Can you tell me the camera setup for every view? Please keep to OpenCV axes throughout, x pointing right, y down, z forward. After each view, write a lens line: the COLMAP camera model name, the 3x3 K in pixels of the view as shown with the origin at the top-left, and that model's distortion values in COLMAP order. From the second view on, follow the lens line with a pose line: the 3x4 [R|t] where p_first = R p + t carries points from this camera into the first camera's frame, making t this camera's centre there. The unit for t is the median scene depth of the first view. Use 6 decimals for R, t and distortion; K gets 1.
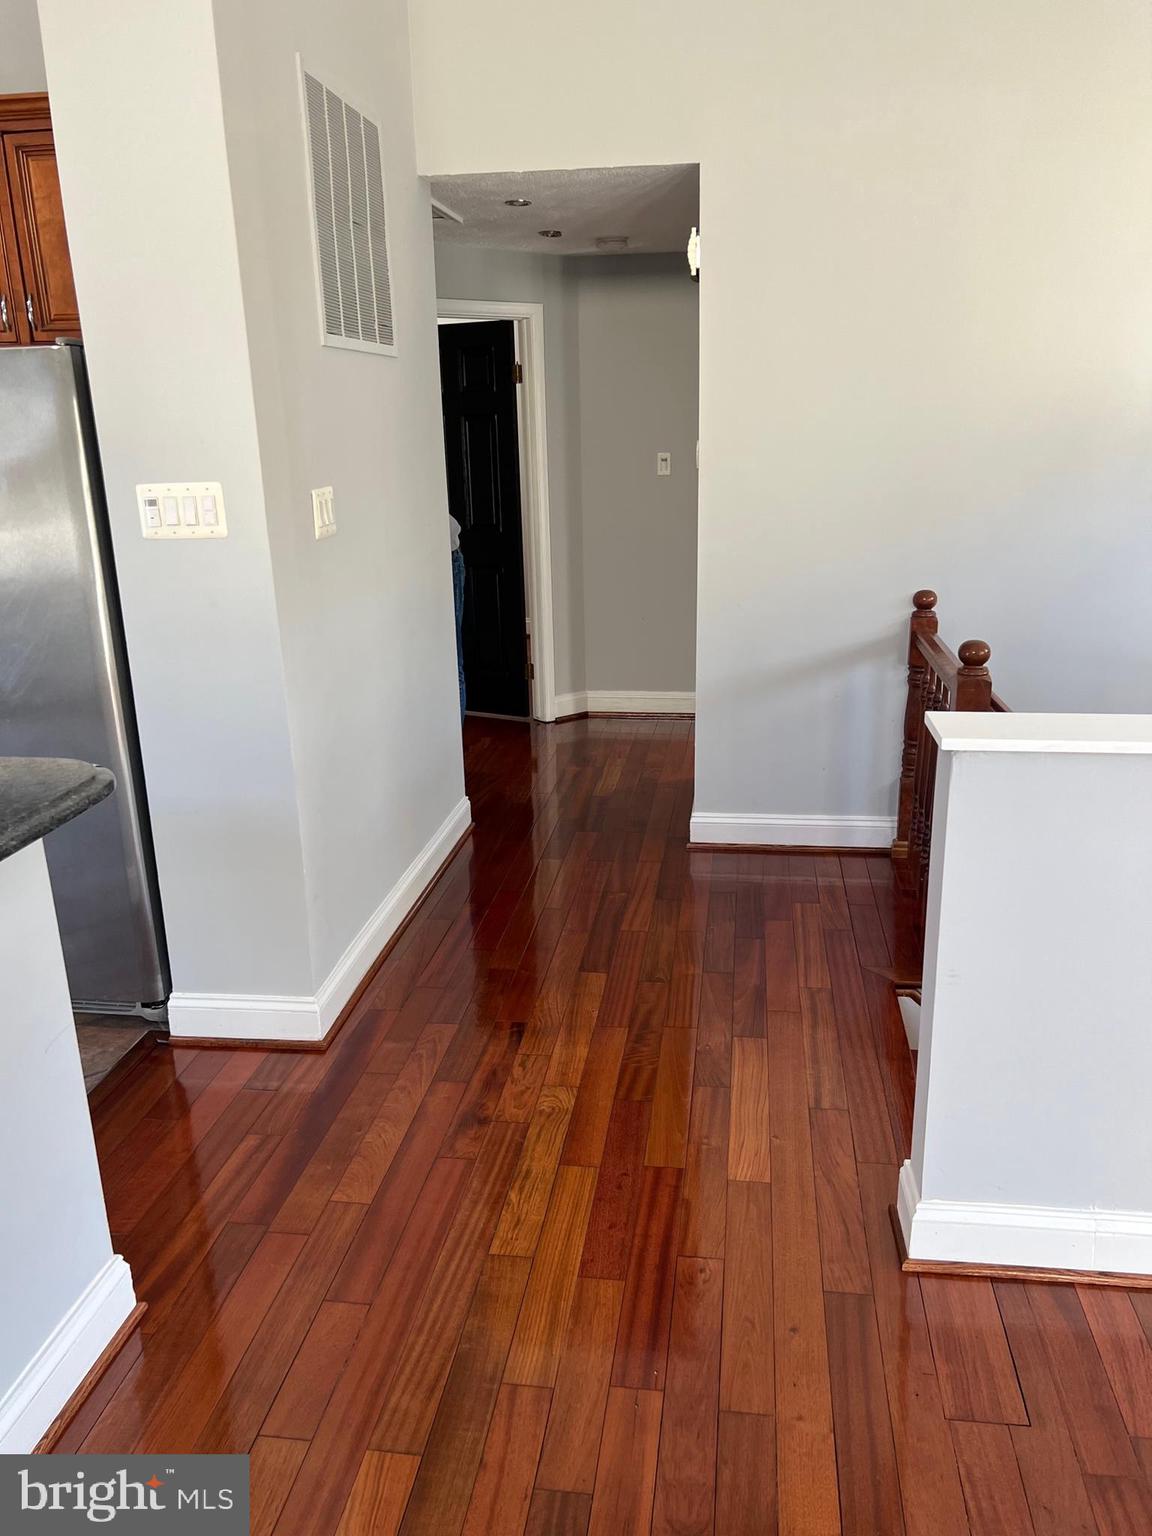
lens RADIAL K [[1178.5, 0, 576.0], [0, 1178.5, 768.0], [0, 0, 1]] dist [0.012281, 0.001236]
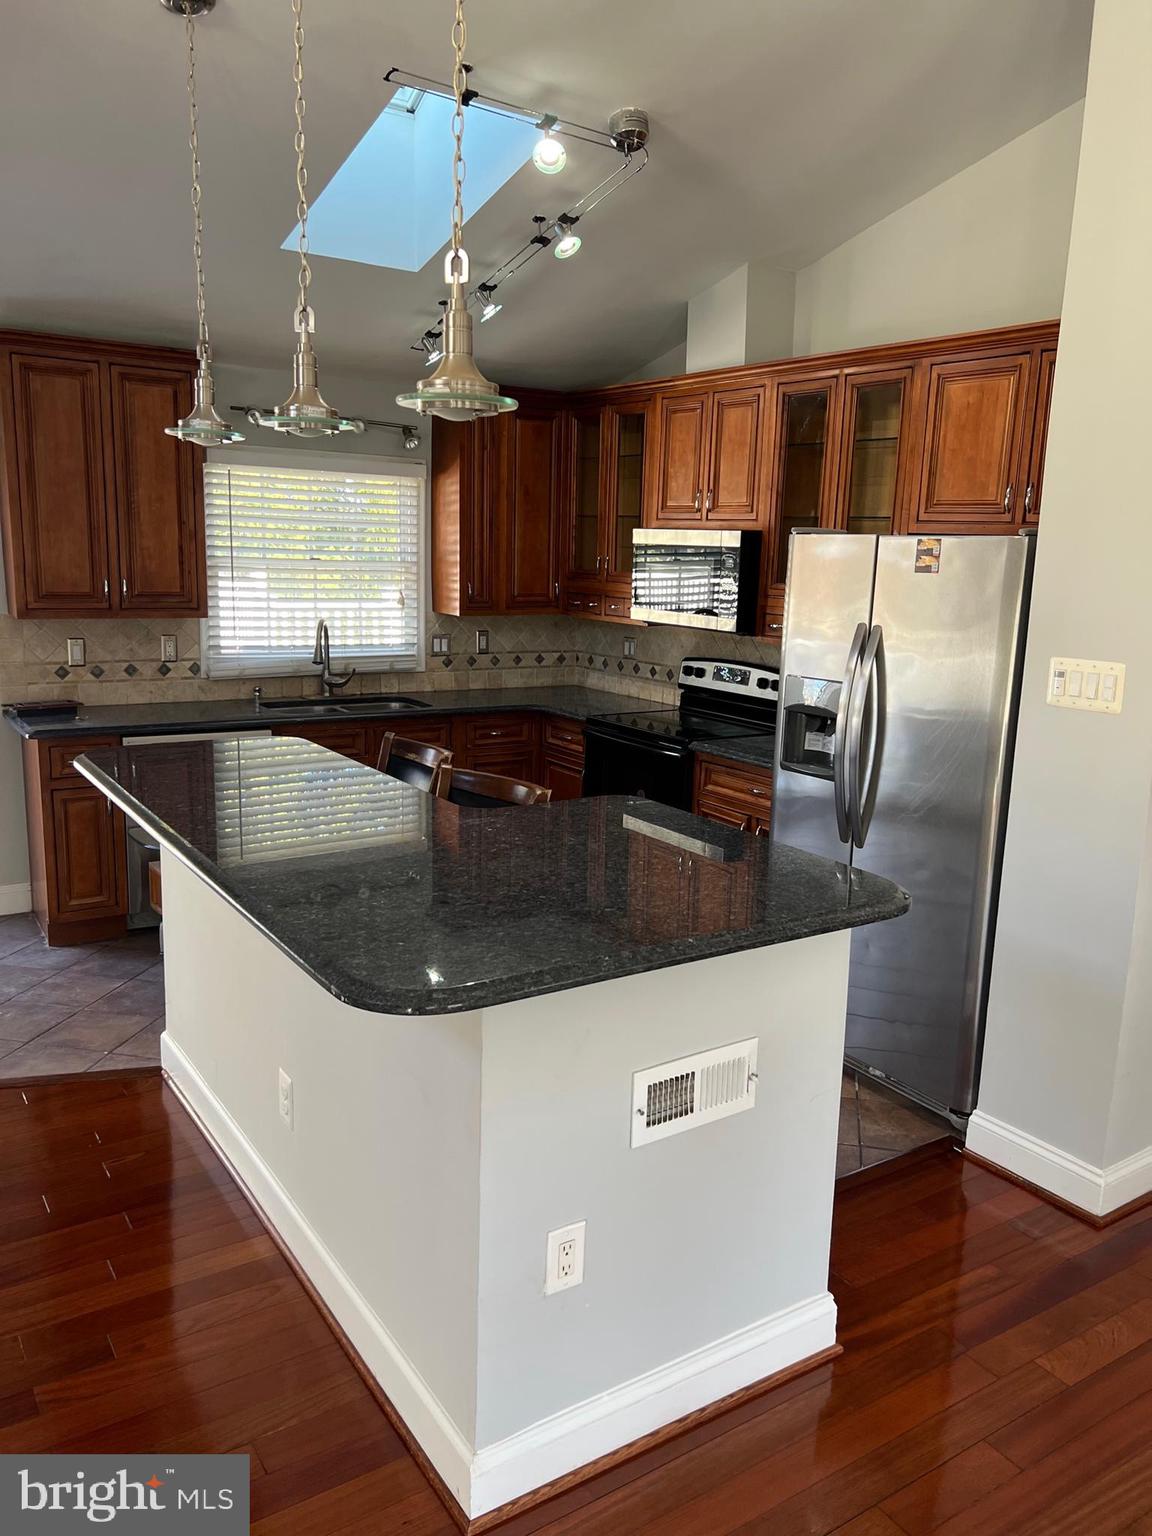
lens RADIAL K [[1157.0, 0, 576.0], [0, 1157.0, 768.0], [0, 0, 1]] dist [-0.004568, -0.005033]
pose [[0.656102, 0.187181, -0.731090, 0.139096], [-0.259485, 0.965640, 0.014363, -0.033615], [0.708659, 0.180283, 0.682129, -0.043446]]
